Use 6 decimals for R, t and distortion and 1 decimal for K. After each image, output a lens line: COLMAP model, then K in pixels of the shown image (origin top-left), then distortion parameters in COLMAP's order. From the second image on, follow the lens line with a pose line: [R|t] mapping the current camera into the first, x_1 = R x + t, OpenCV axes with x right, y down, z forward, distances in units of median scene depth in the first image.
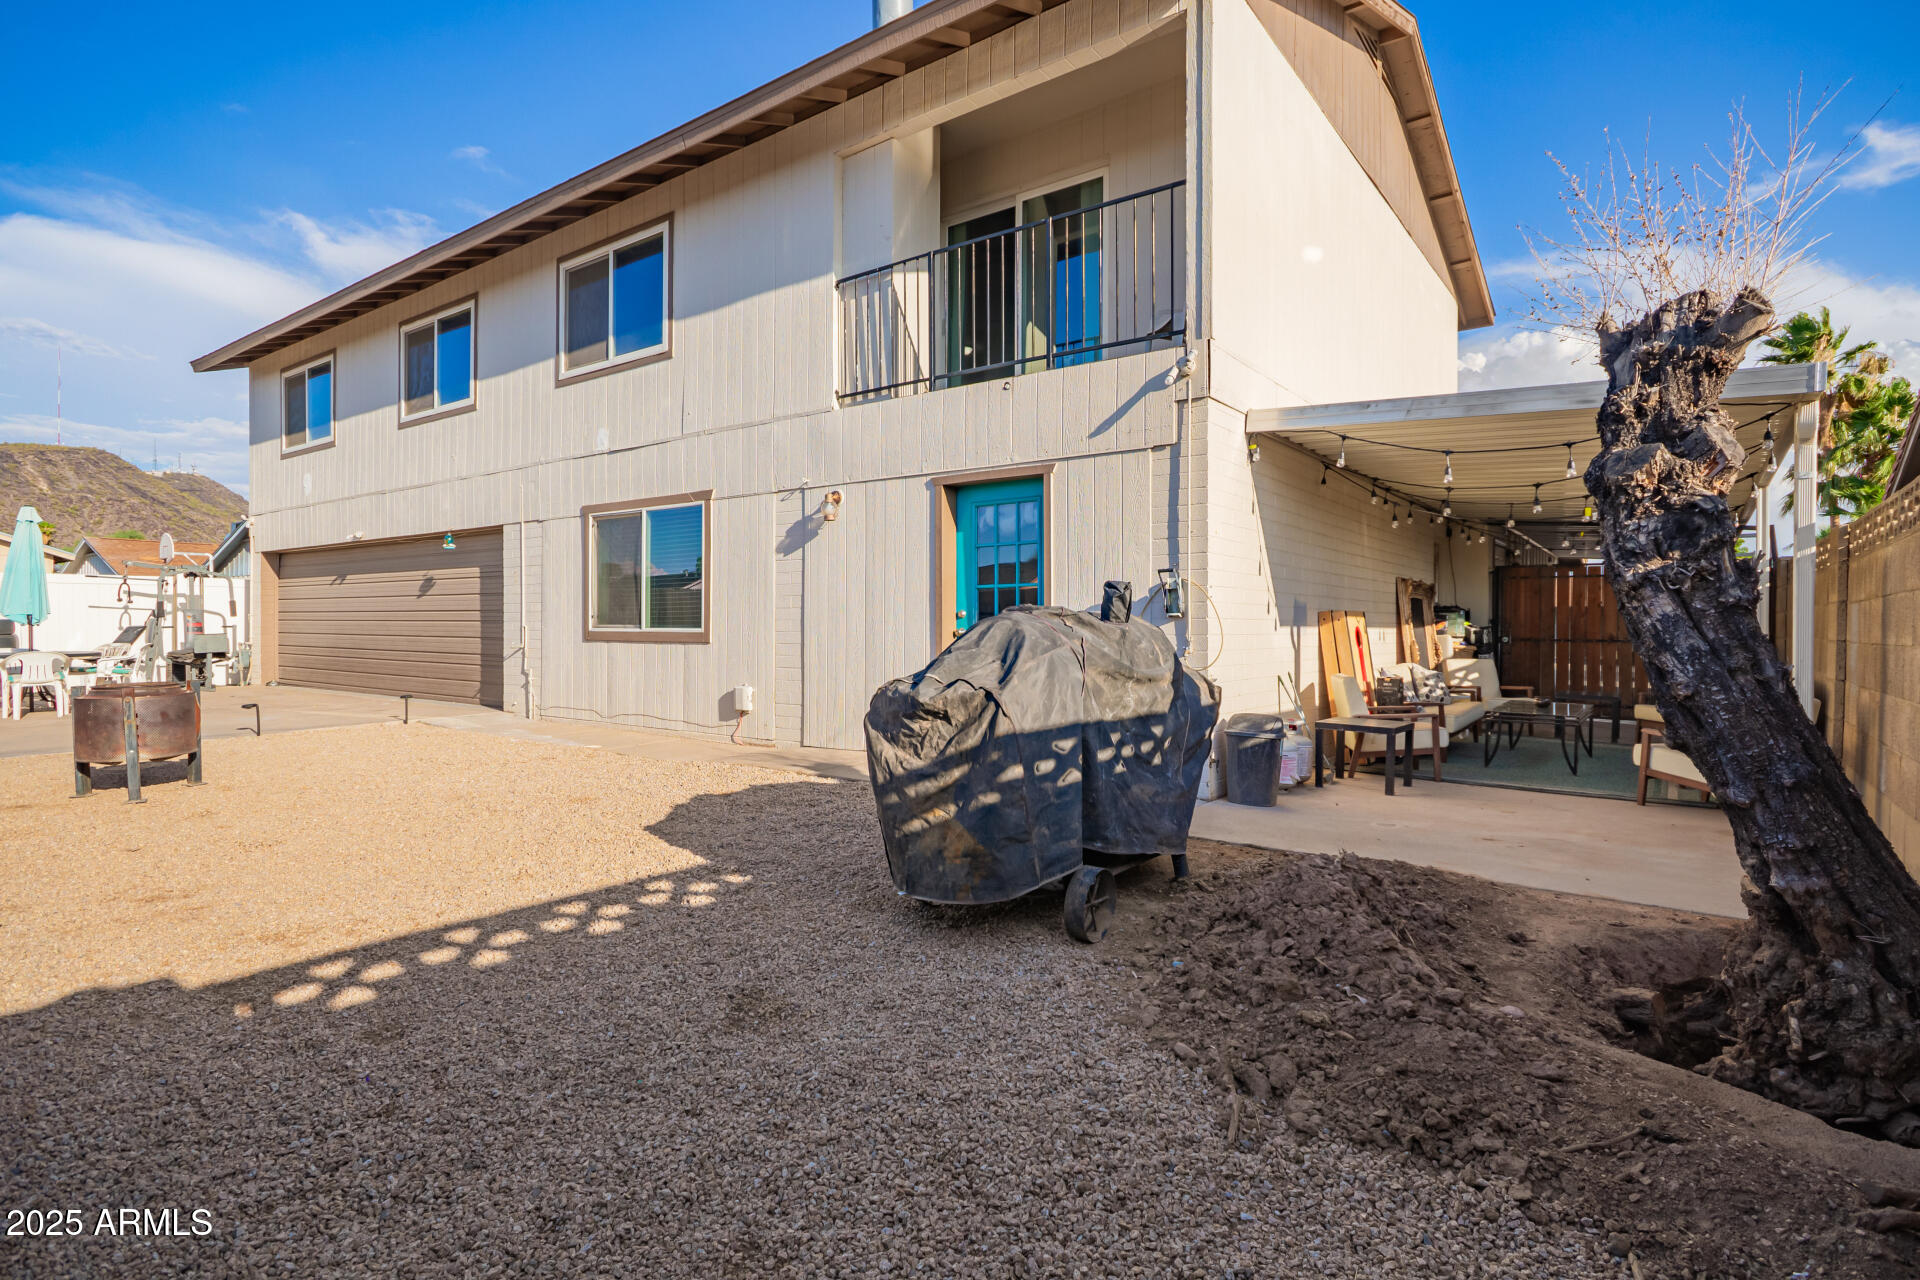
lens RADIAL K [[942.3, 0, 954.2], [0, 942.3, 627.5], [0, 0, 1]] dist [0.002489, 0.000445]
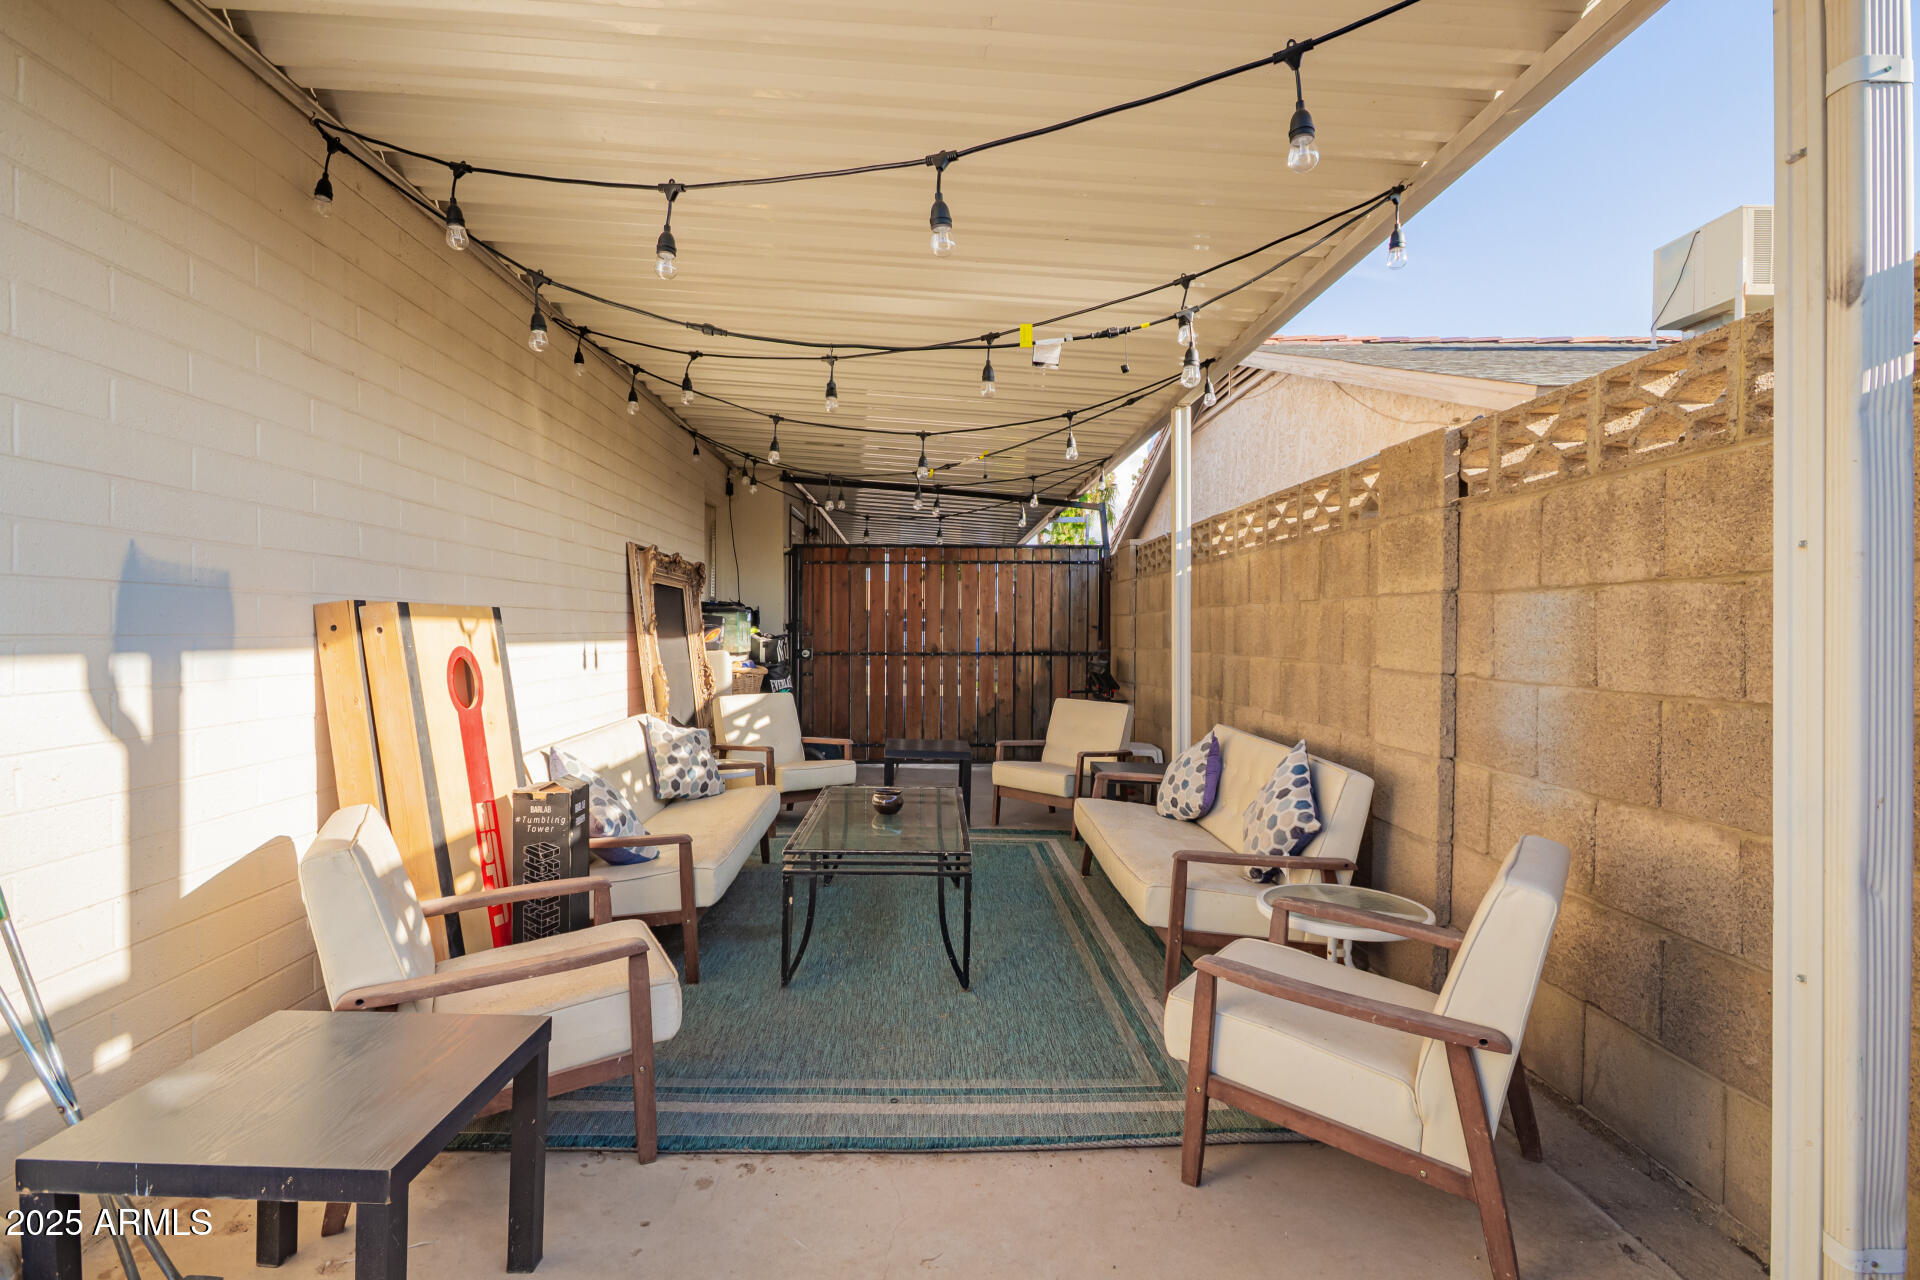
lens RADIAL K [[942.3, 0, 954.6], [0, 942.3, 636.4], [0, 0, 1]] dist [0.002489, 0.000445]
pose [[0.766084, -0.008806, 0.642680, 0.267851], [0.003882, 0.999951, 0.009074, -0.005899], [-0.642729, -0.004456, 0.766081, 0.477823]]
